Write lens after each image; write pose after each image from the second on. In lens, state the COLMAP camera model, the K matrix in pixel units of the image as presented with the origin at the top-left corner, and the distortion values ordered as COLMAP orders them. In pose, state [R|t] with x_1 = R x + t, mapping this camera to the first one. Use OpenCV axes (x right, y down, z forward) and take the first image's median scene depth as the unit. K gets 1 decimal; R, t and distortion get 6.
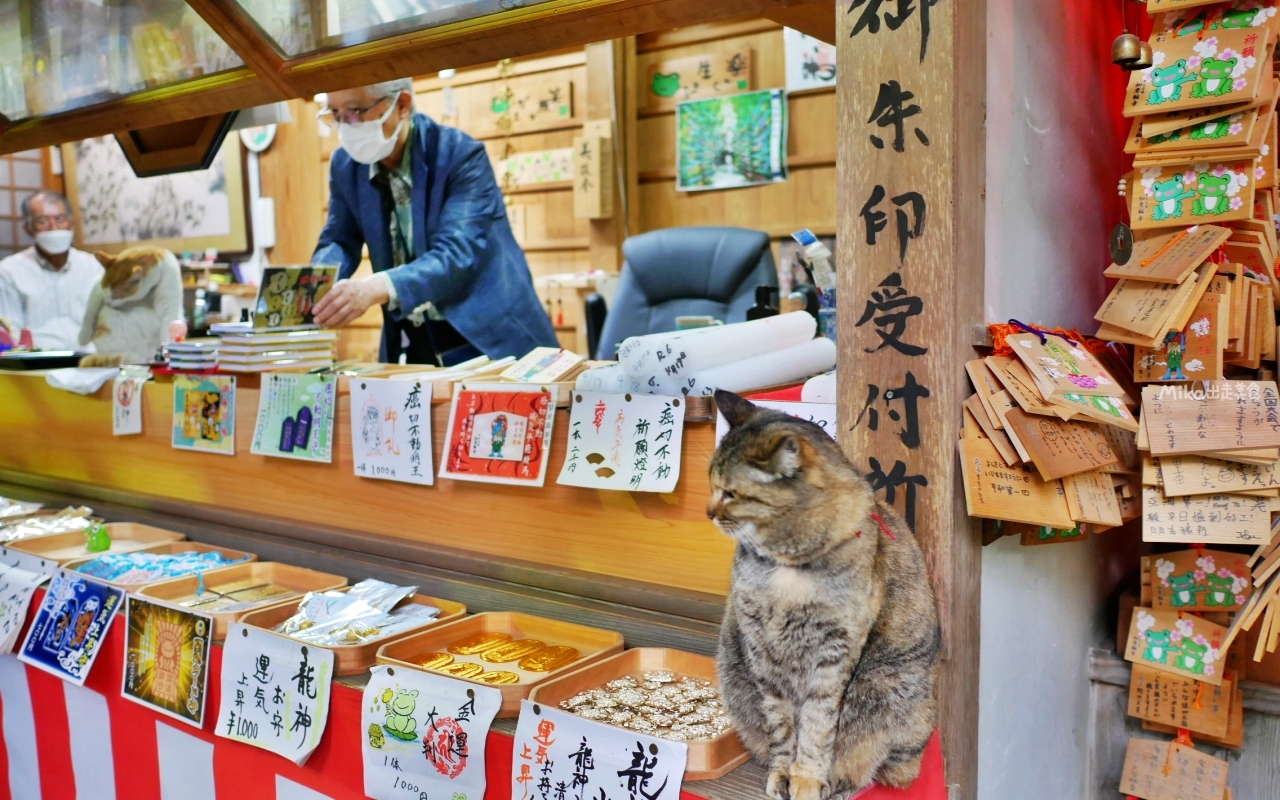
lens RADIAL K [[1131.0, 0, 640.0], [0, 1131.0, 400.0], [0, 0, 1]] dist [-0.023133, 0.011495]
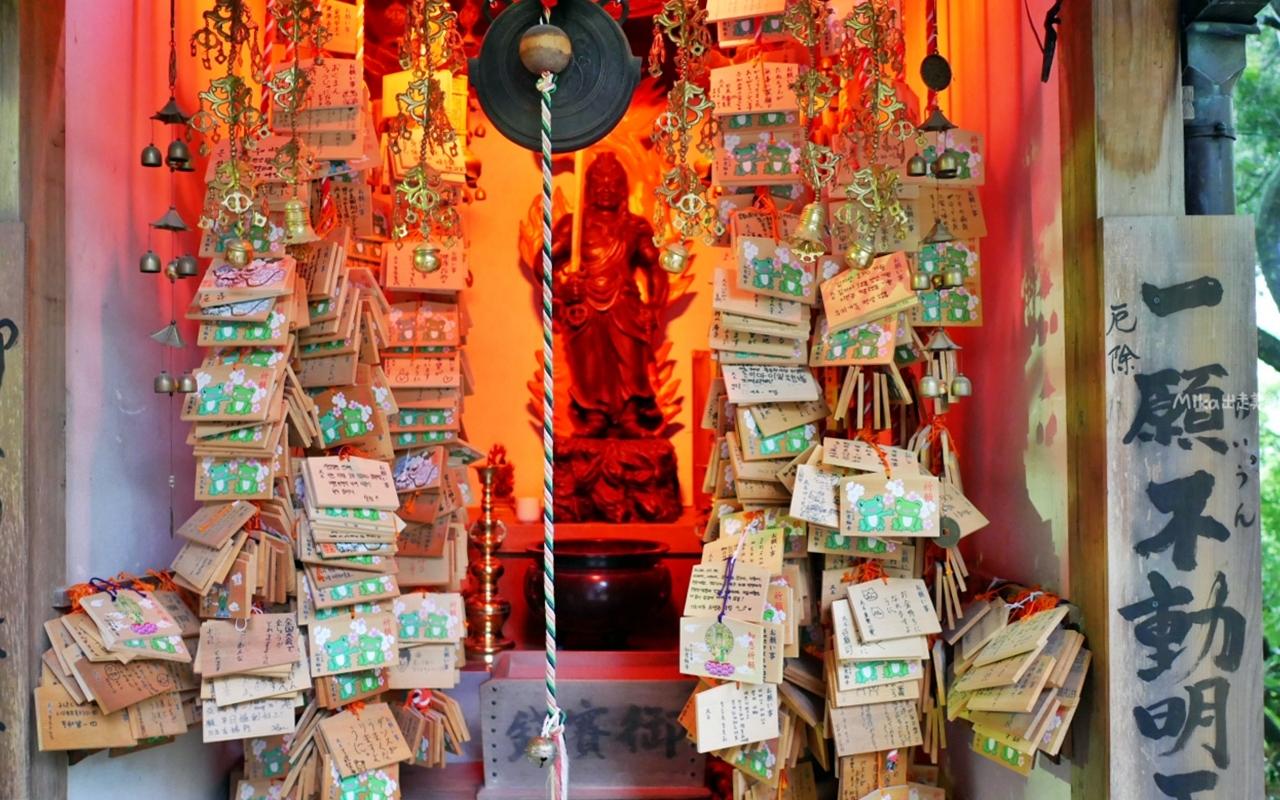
lens RADIAL K [[1131.0, 0, 640.0], [0, 1131.0, 400.0], [0, 0, 1]] dist [-0.023133, 0.011495]
pose [[0.800943, 0.019525, 0.598422, 0.065343], [0.052315, 0.993364, -0.102430, -0.112737], [-0.596450, 0.113348, 0.794607, -0.398132]]
